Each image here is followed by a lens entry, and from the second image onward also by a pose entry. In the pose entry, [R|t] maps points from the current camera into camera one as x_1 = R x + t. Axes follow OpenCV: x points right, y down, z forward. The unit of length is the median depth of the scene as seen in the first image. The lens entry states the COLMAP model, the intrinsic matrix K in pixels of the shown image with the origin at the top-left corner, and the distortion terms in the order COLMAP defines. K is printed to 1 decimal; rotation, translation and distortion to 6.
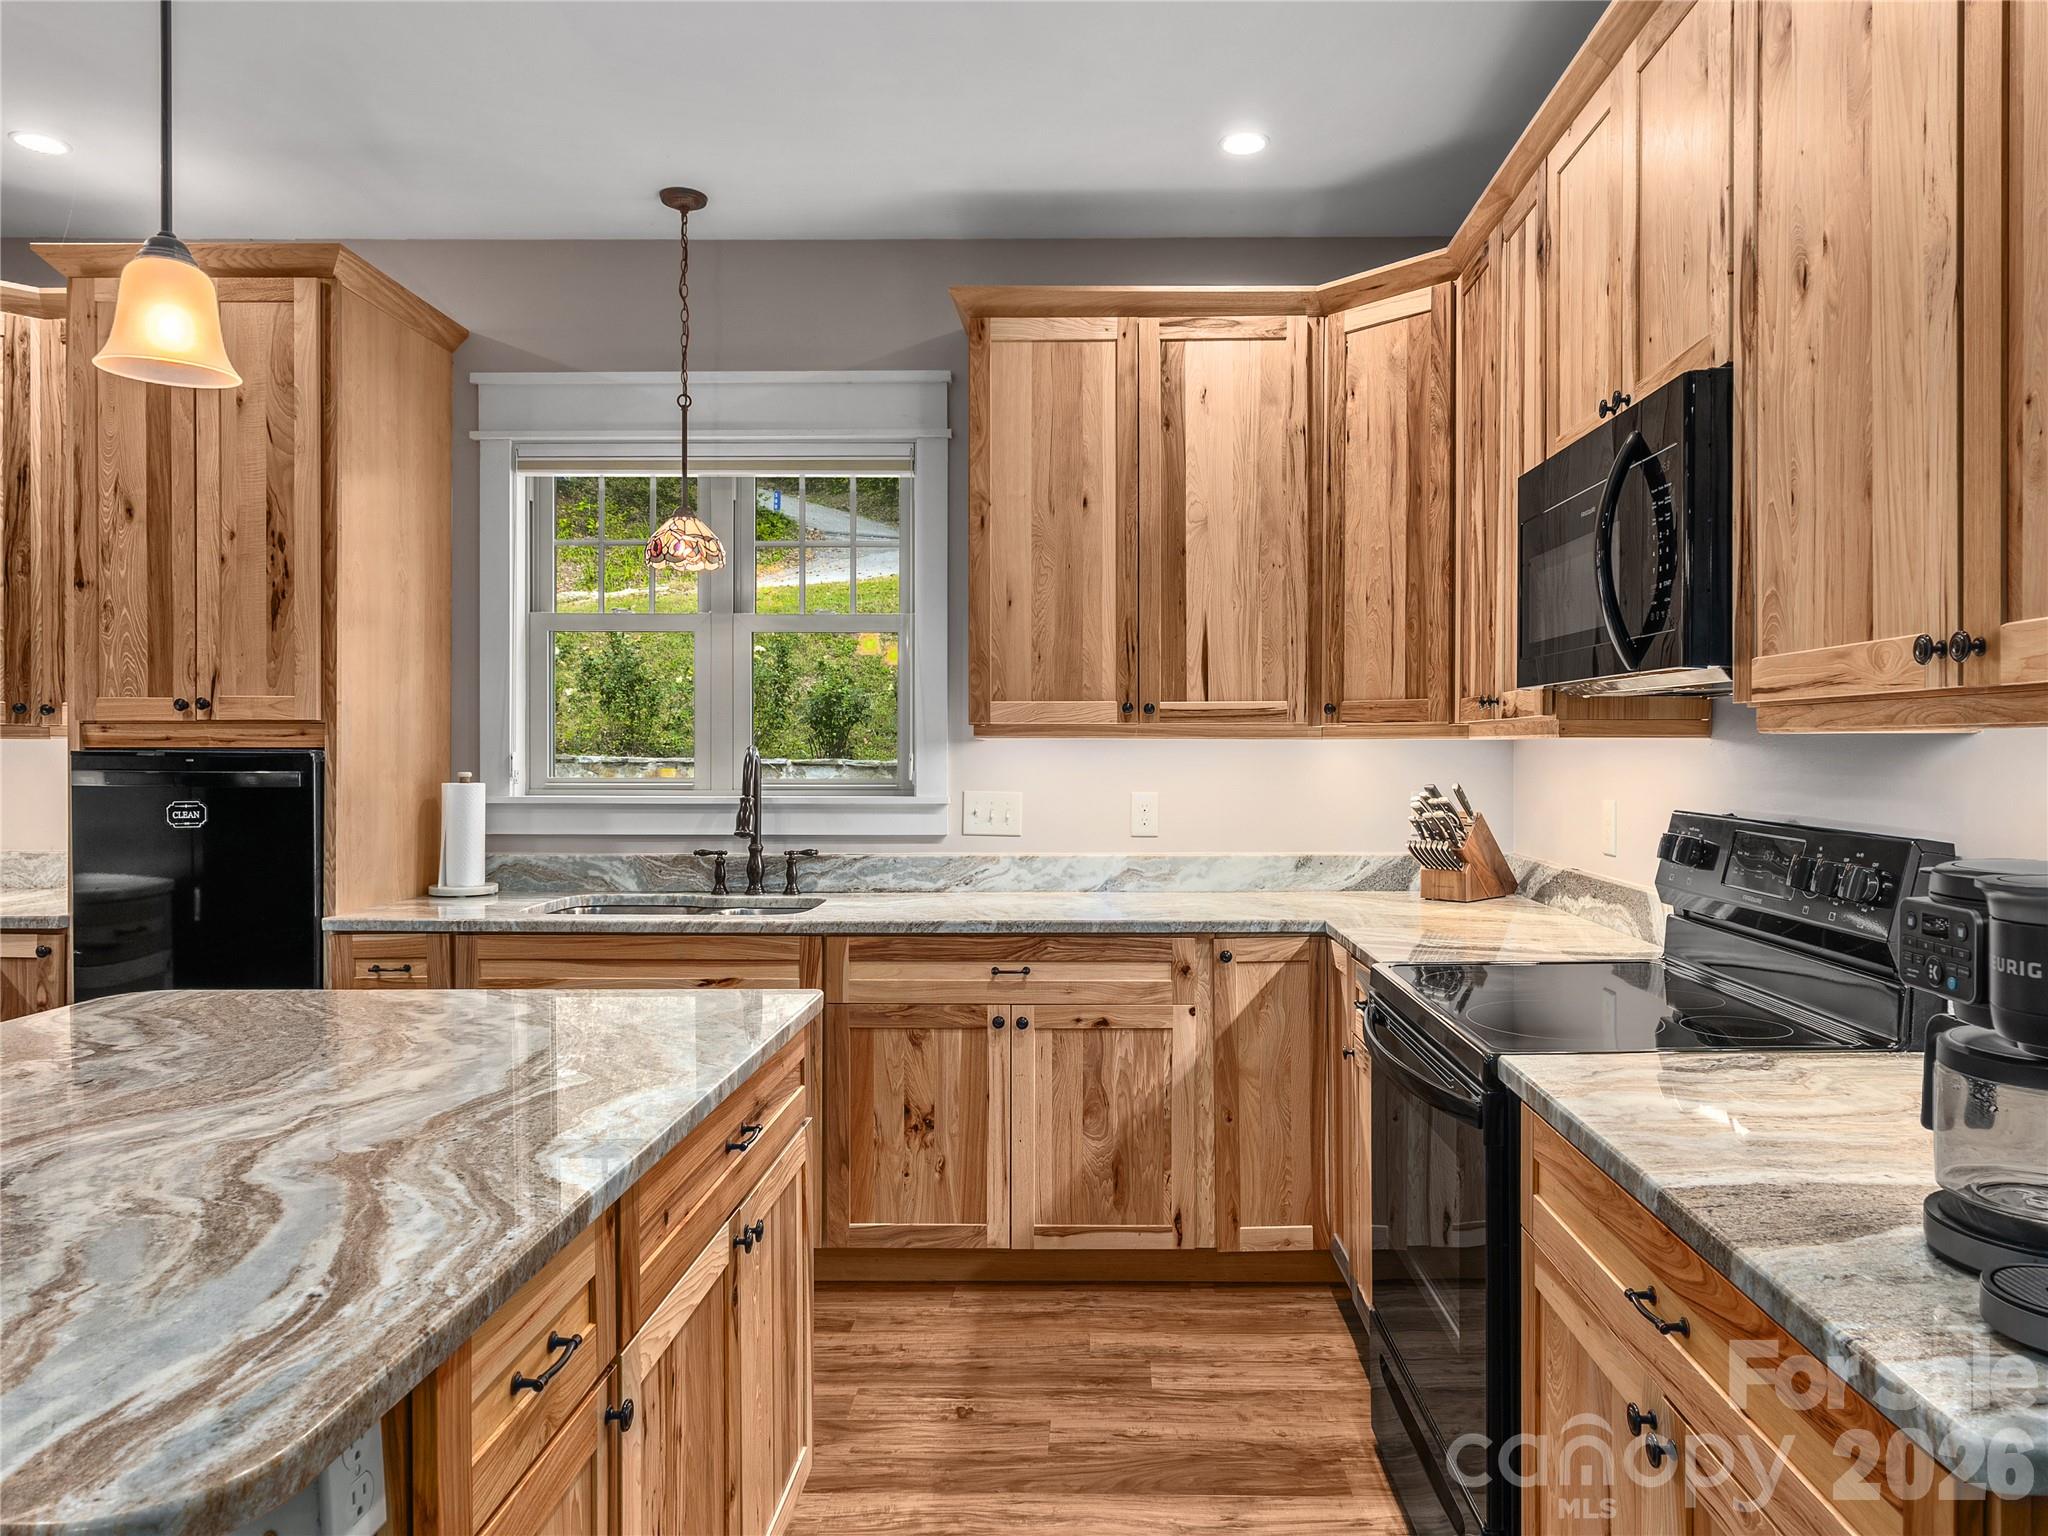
lens RADIAL K [[1379.2, 0, 1024.0], [0, 1379.2, 768.0], [0, 0, 1]] dist [-0.004403, 0.001164]
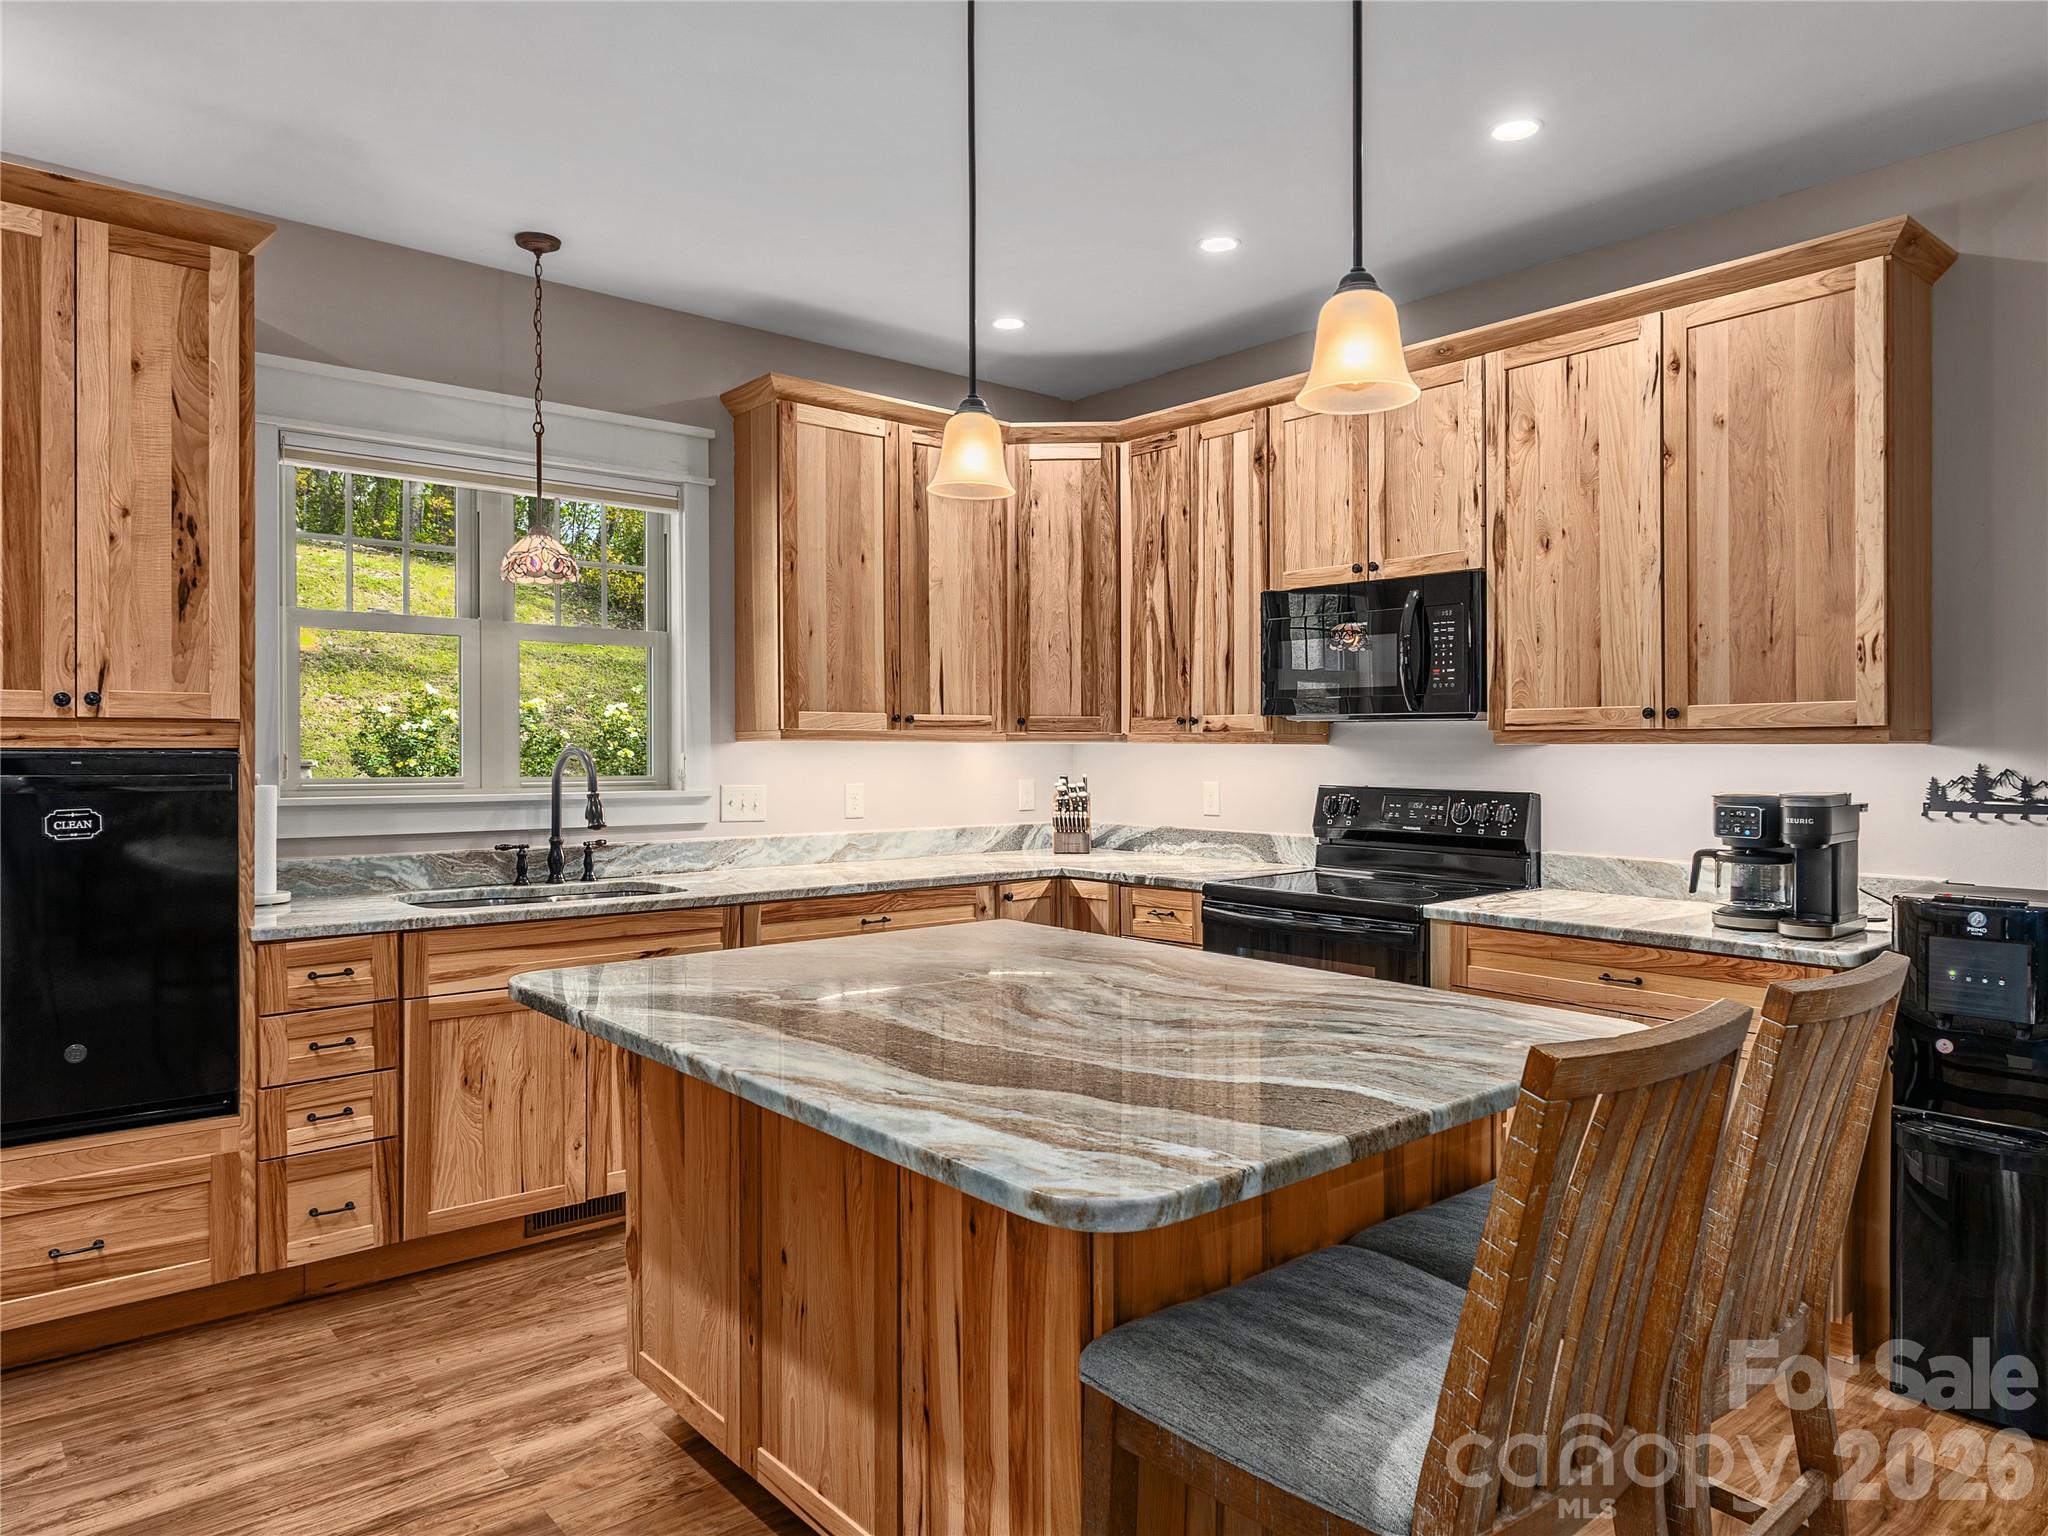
lens RADIAL K [[1331.6, 0, 1023.5], [0, 1331.6, 754.9], [0, 0, 1]] dist [-0.003715, 0.000381]
pose [[0.754741, -0.002252, 0.656019, -0.681179], [0.007397, 0.999960, -0.005077, -0.001670], [-0.655981, 0.008684, 0.754728, -0.038372]]
